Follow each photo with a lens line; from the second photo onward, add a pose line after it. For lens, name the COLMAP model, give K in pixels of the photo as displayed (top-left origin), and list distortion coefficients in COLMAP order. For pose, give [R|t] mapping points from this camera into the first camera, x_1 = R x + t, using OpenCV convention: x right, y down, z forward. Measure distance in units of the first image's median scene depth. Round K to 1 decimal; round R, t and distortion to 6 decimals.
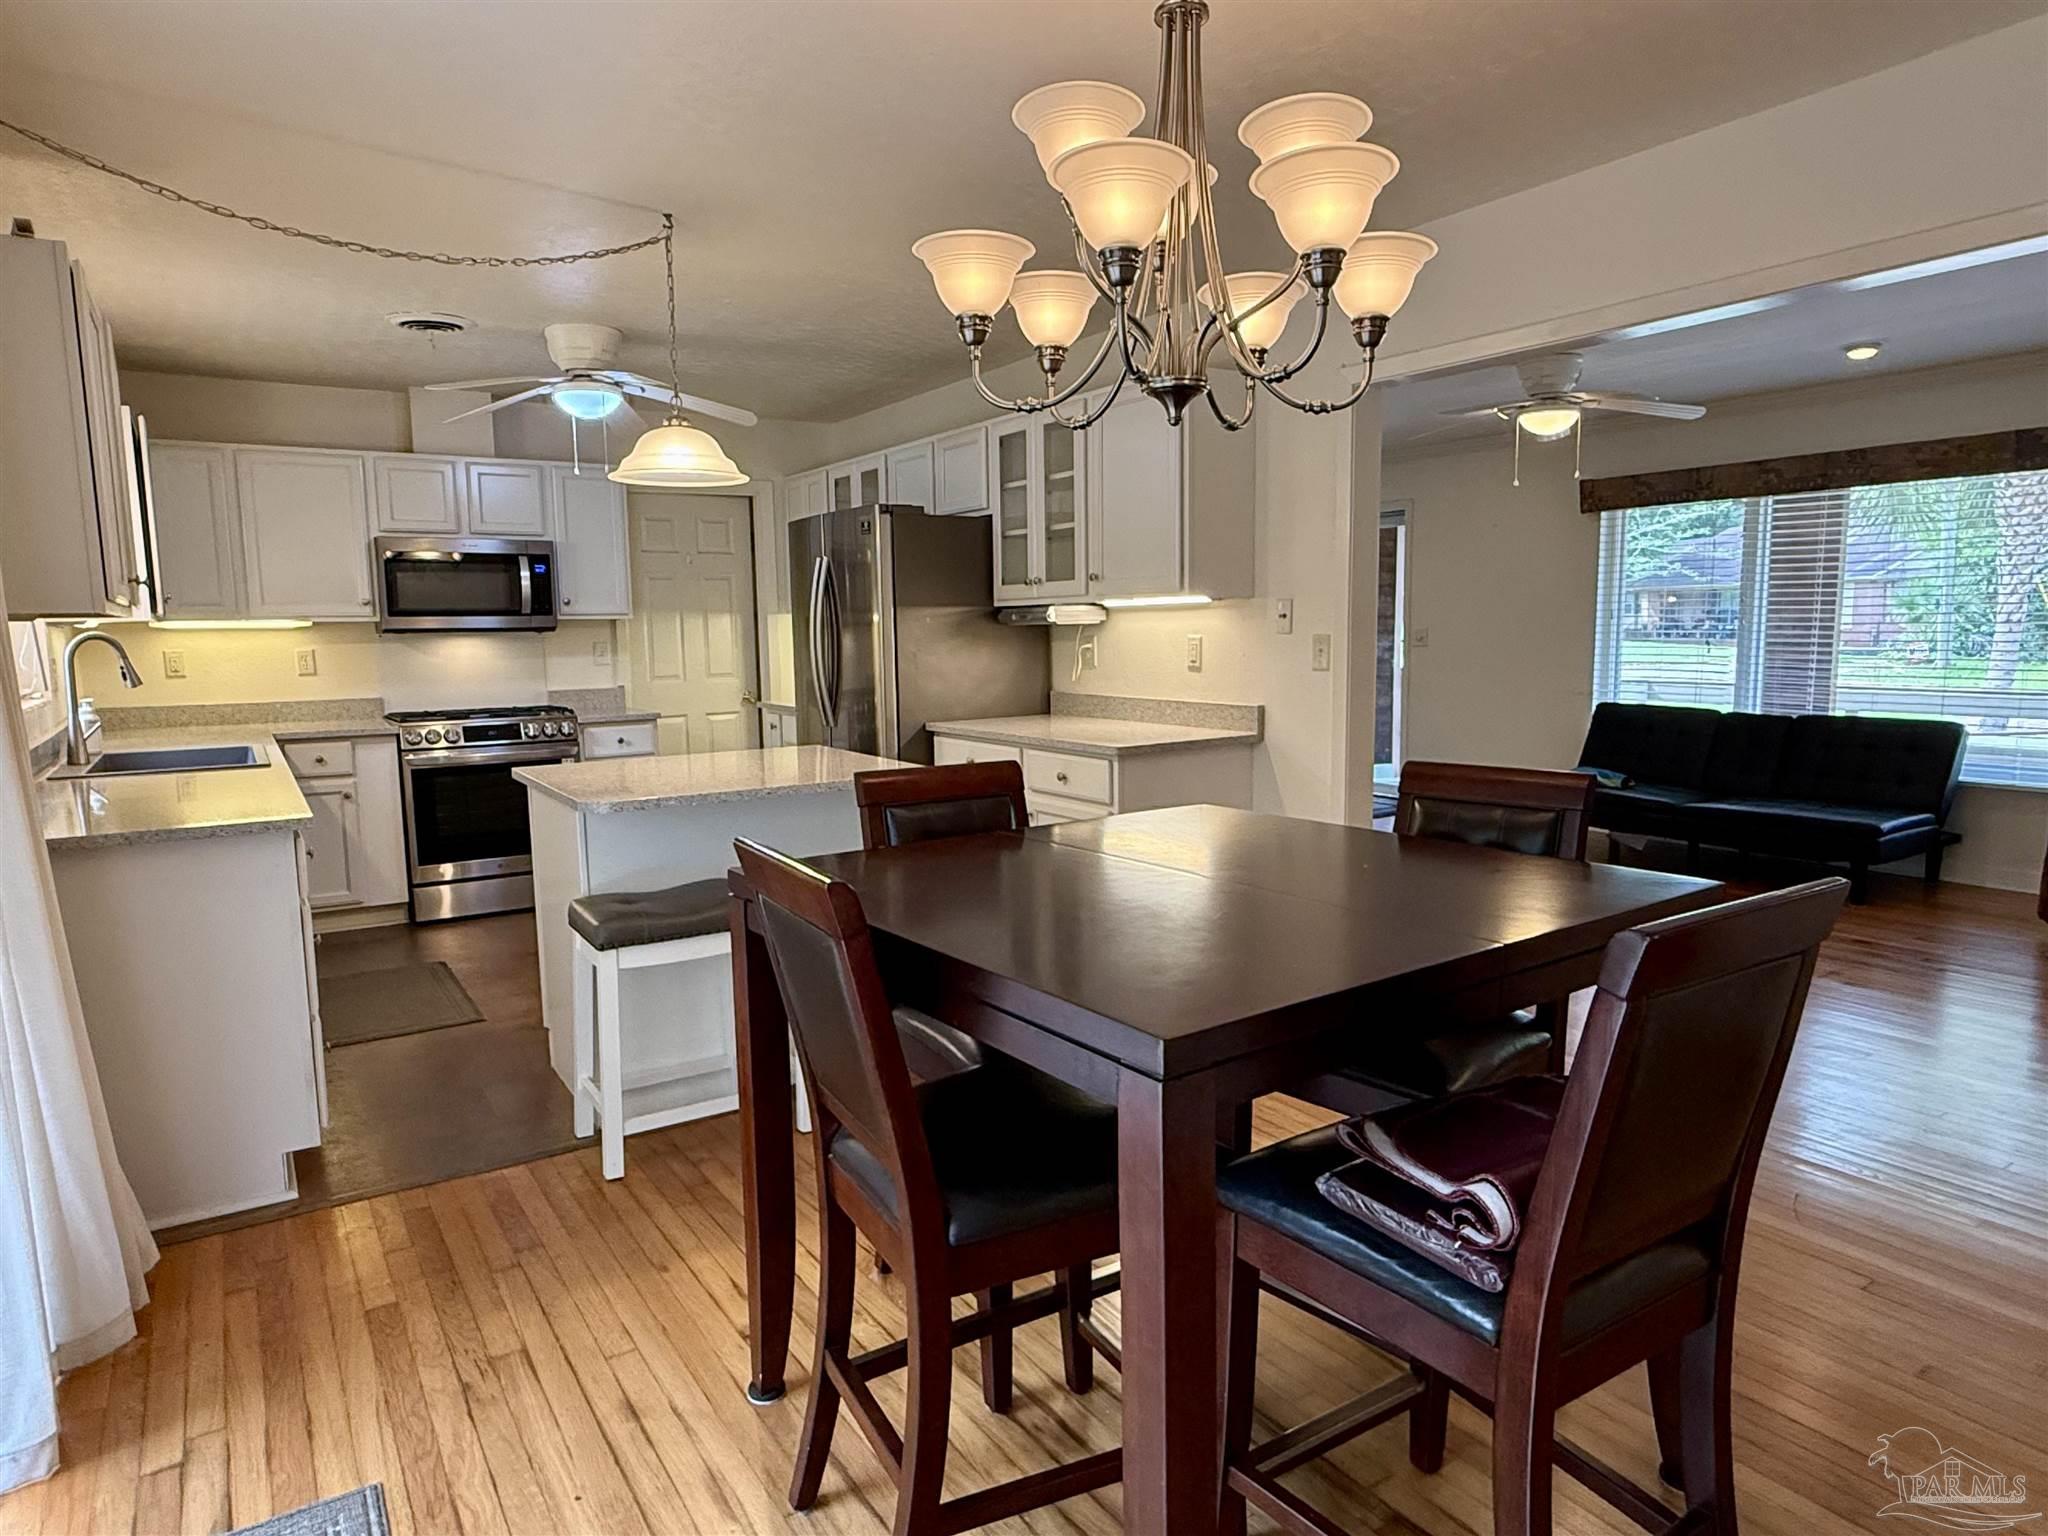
lens RADIAL K [[1225.2, 0, 1020.7], [0, 1225.2, 770.3], [0, 0, 1]] dist [0.000402, 0.001369]
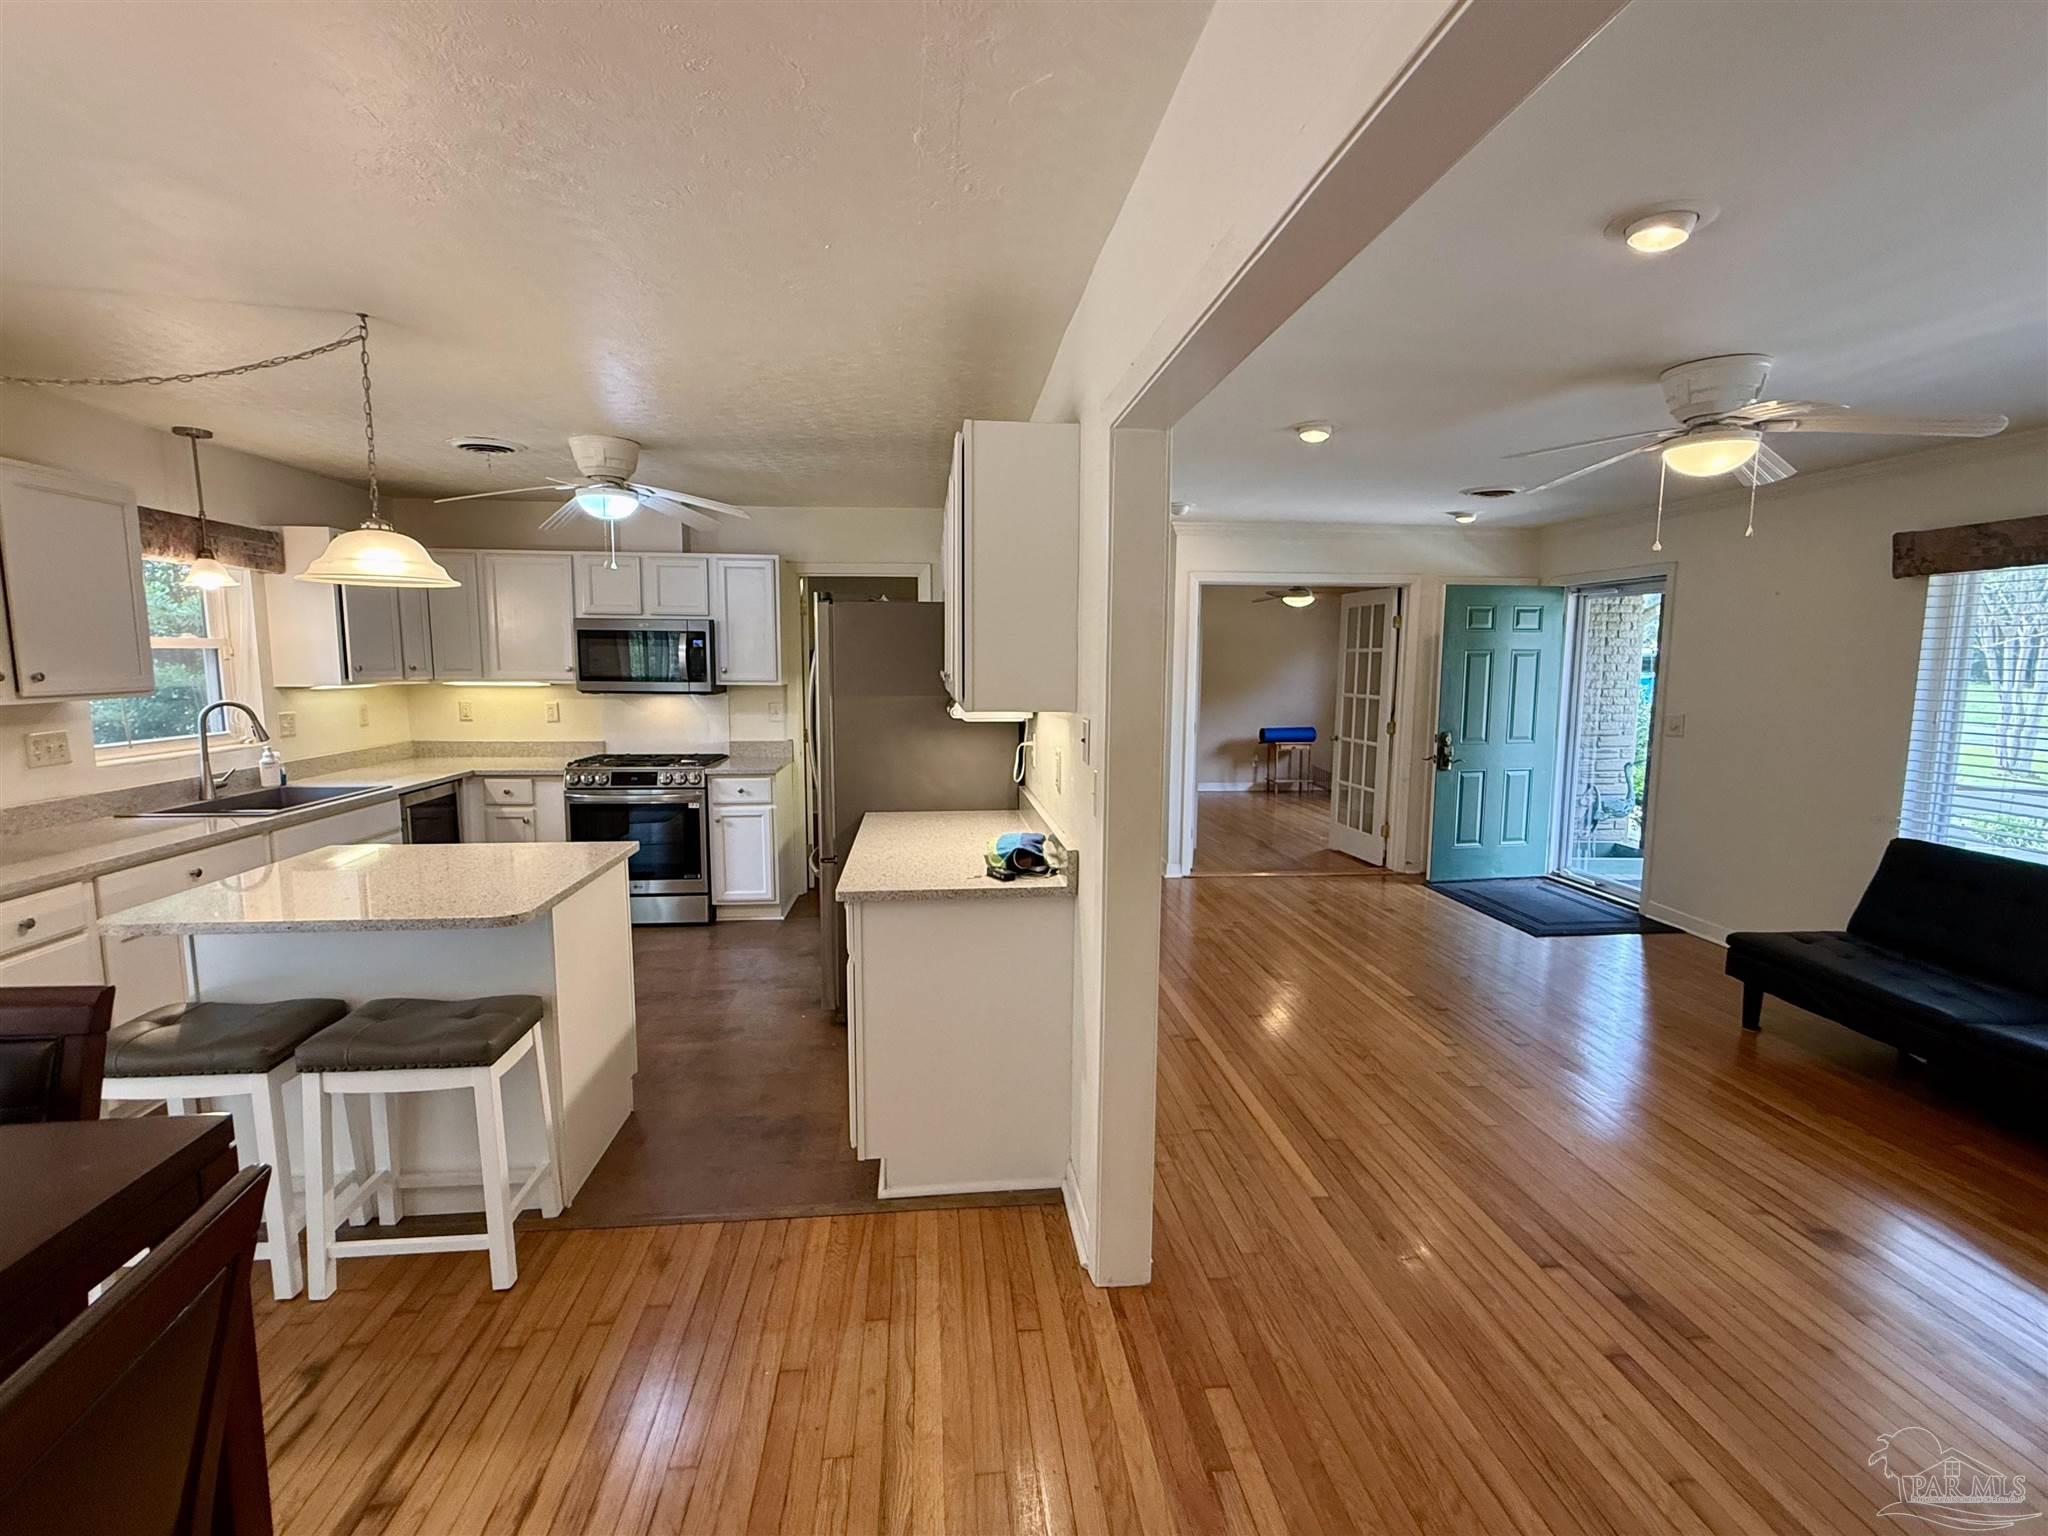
lens RADIAL K [[933.0, 0, 1024.9], [0, 933.0, 771.0], [0, 0, 1]] dist [-0.000980, -0.000165]
pose [[0.890182, 0.076151, -0.449195, 0.319660], [-0.075823, 0.996945, 0.018751, -0.082065], [0.449251, 0.017368, 0.893237, 0.334511]]
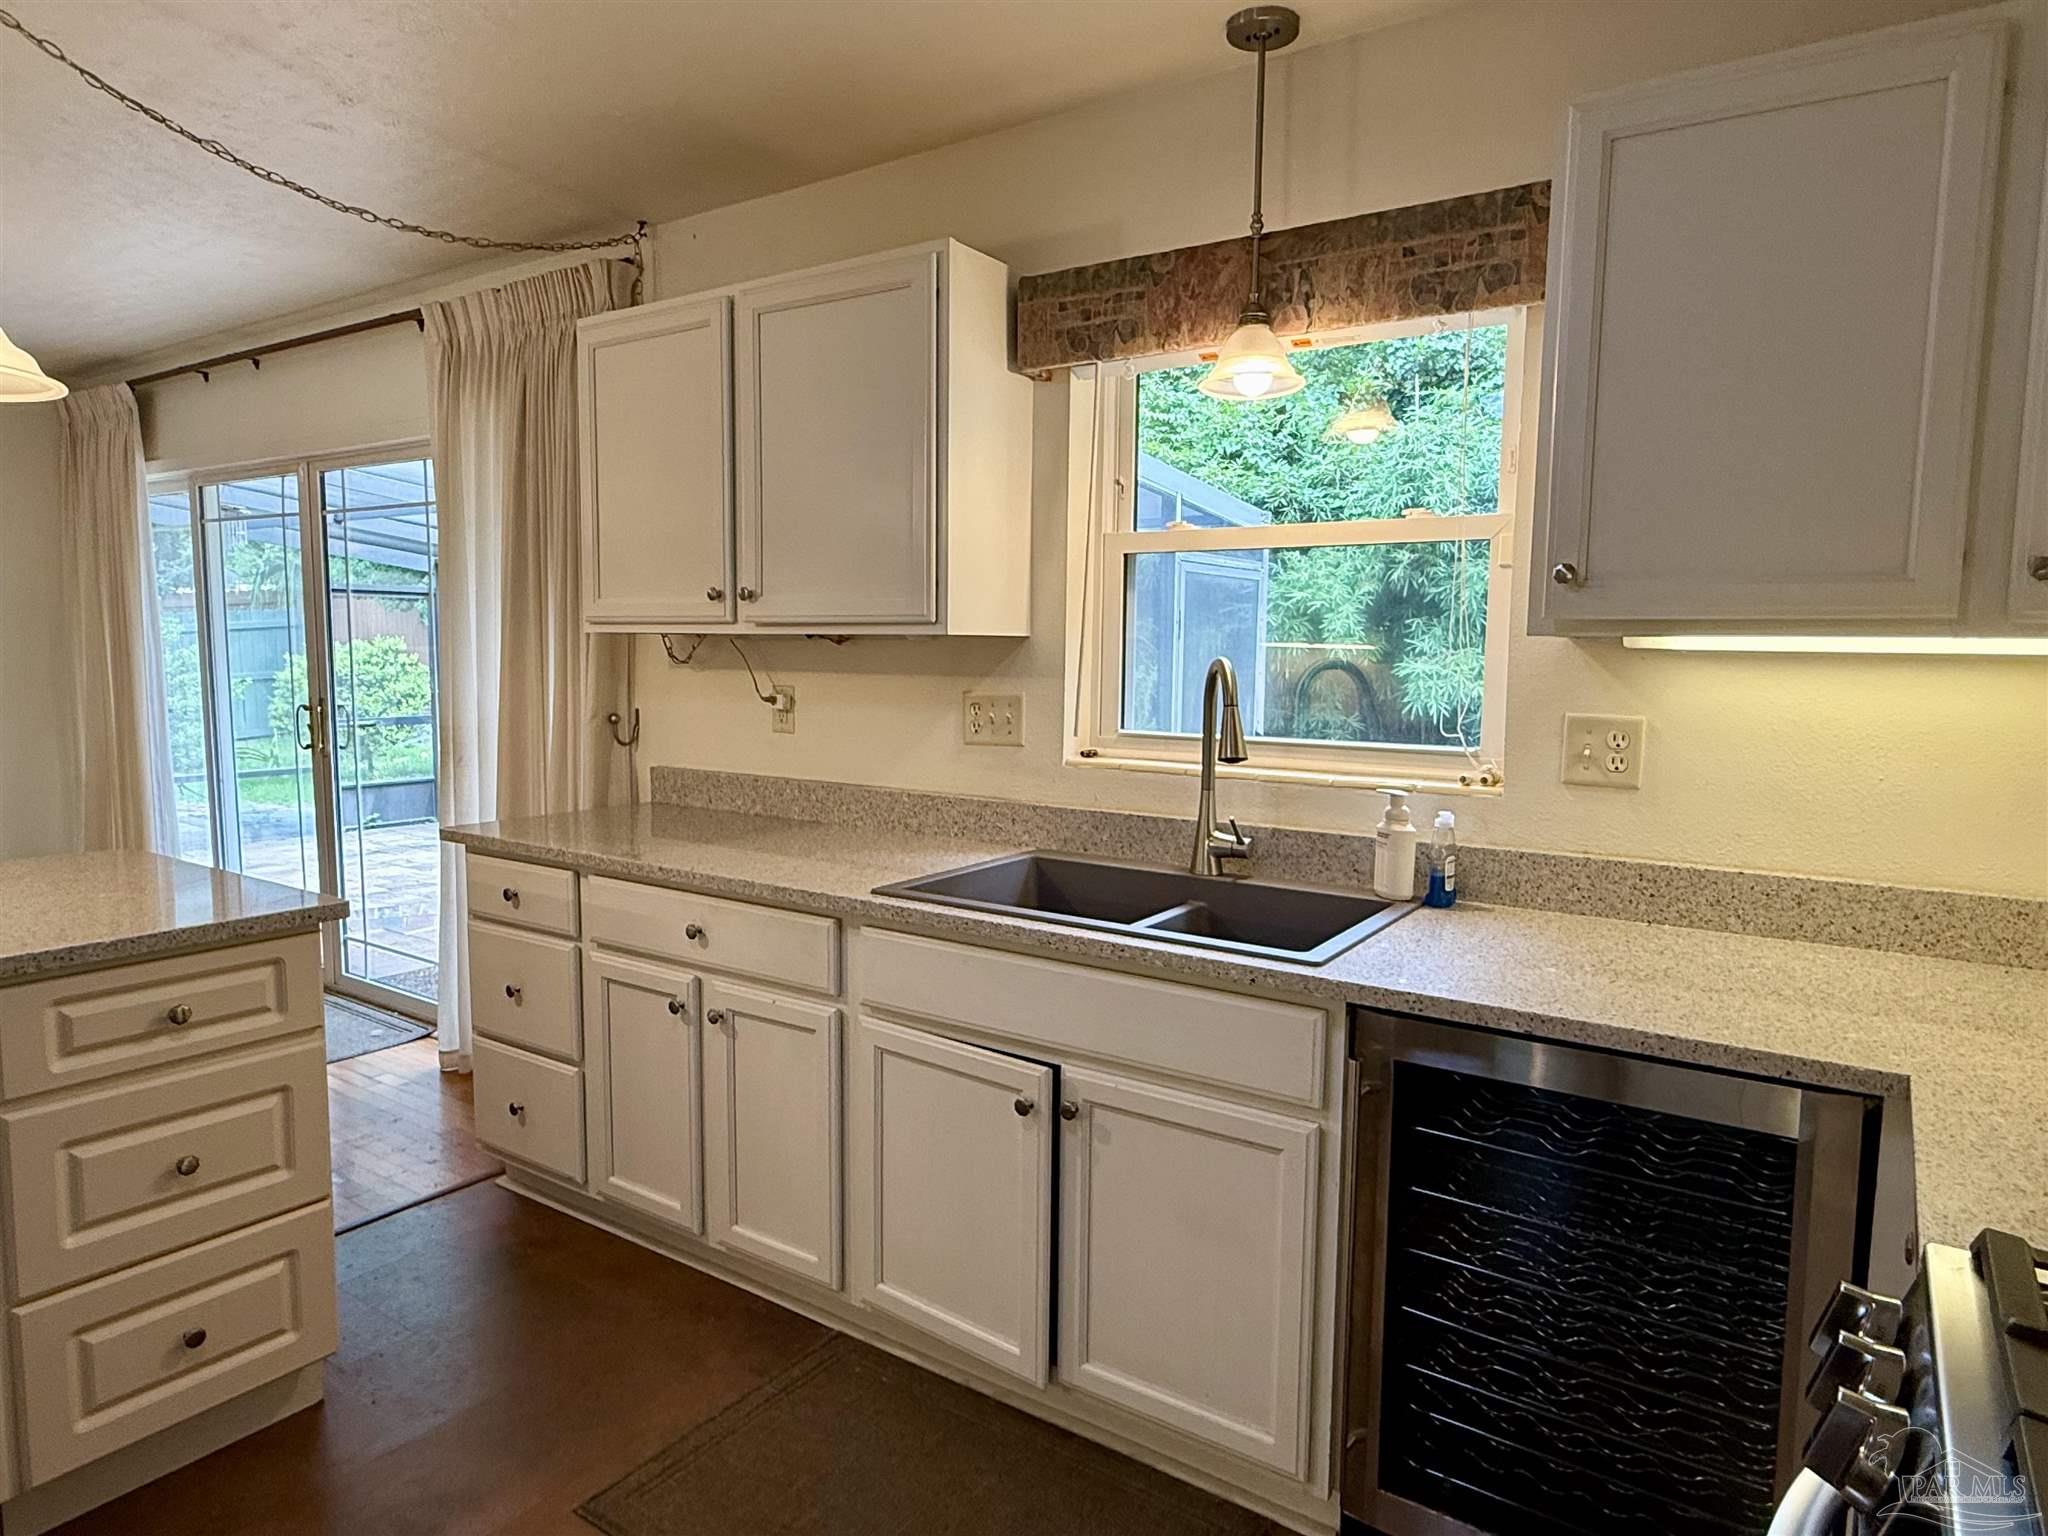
lens RADIAL K [[1225.2, 0, 1024.8], [0, 1225.2, 763.6], [0, 0, 1]] dist [0.000402, 0.001369]
pose [[-0.923052, 0.043198, -0.382242, -0.287036], [-0.043445, 0.975610, 0.215168, -0.123212], [0.382214, 0.215218, -0.898662, 0.990064]]
